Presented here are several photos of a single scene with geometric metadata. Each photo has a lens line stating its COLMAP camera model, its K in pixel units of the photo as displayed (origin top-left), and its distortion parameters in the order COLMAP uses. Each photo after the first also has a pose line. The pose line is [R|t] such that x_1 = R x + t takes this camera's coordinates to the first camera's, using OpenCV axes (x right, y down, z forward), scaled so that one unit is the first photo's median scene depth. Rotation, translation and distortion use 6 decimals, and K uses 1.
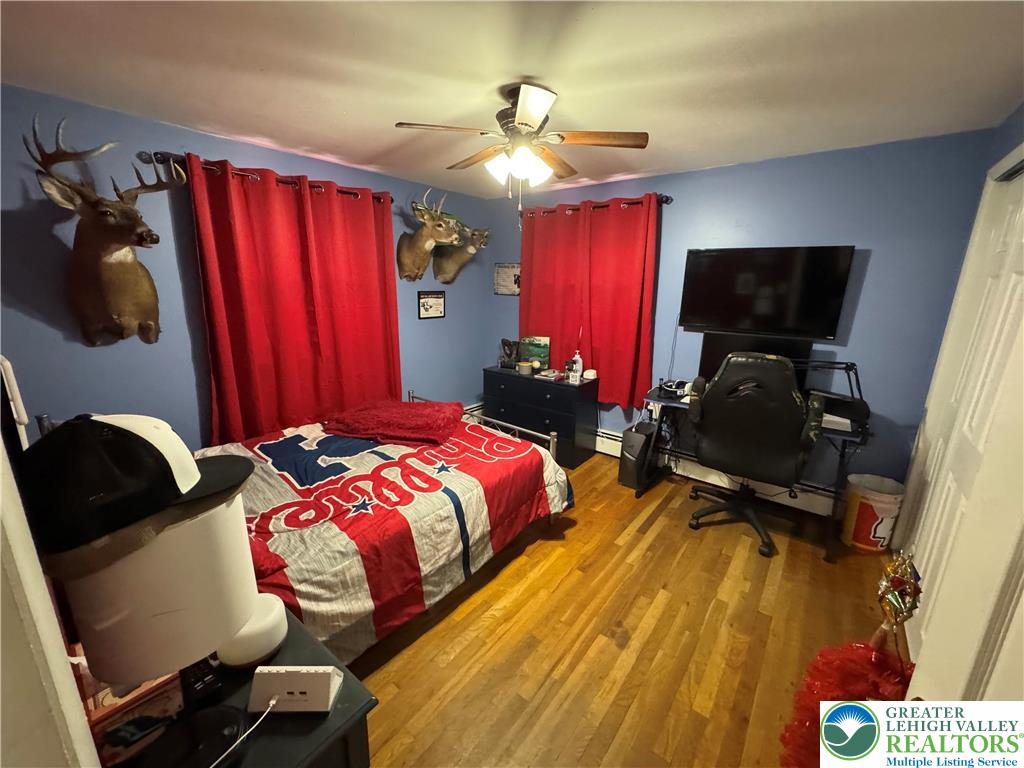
lens RADIAL K [[410.9, 0, 511.6], [0, 410.9, 383.6], [0, 0, 1]] dist [-0.006848, 0.000050]
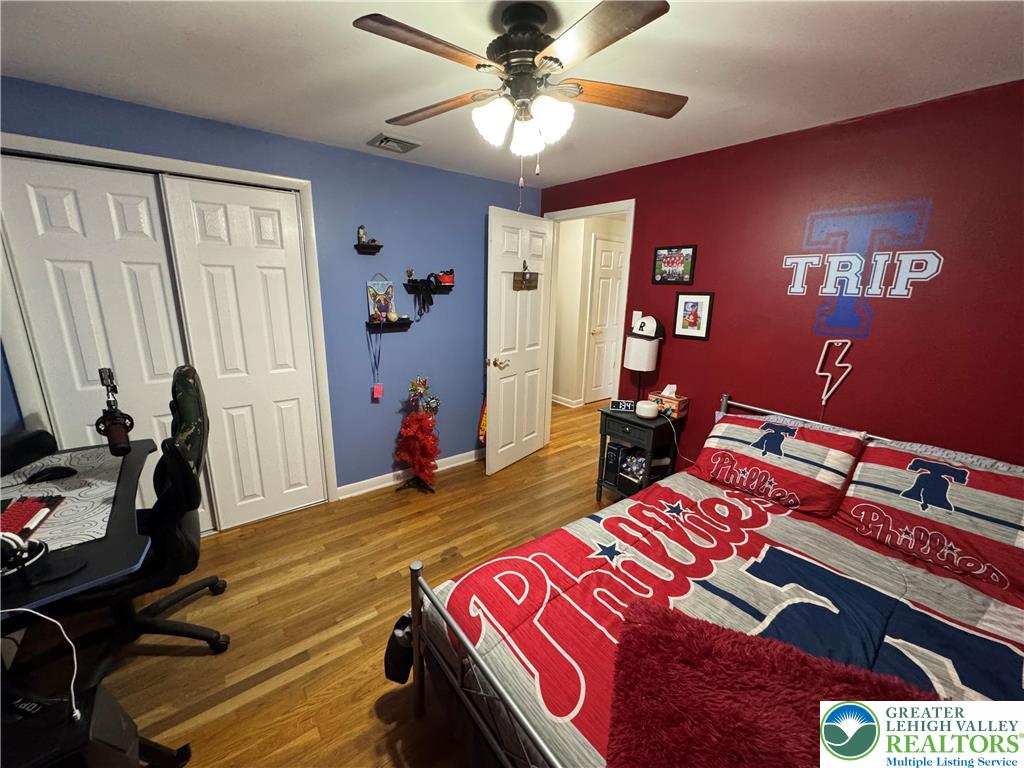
lens RADIAL K [[410.9, 0, 509.8], [0, 410.9, 382.8], [0, 0, 1]] dist [-0.006848, 0.000050]
pose [[-0.972361, -0.090867, 0.215076, -0.128042], [0.019715, 0.885920, 0.463419, -0.395619], [-0.232650, 0.454851, -0.859642, 1.550861]]
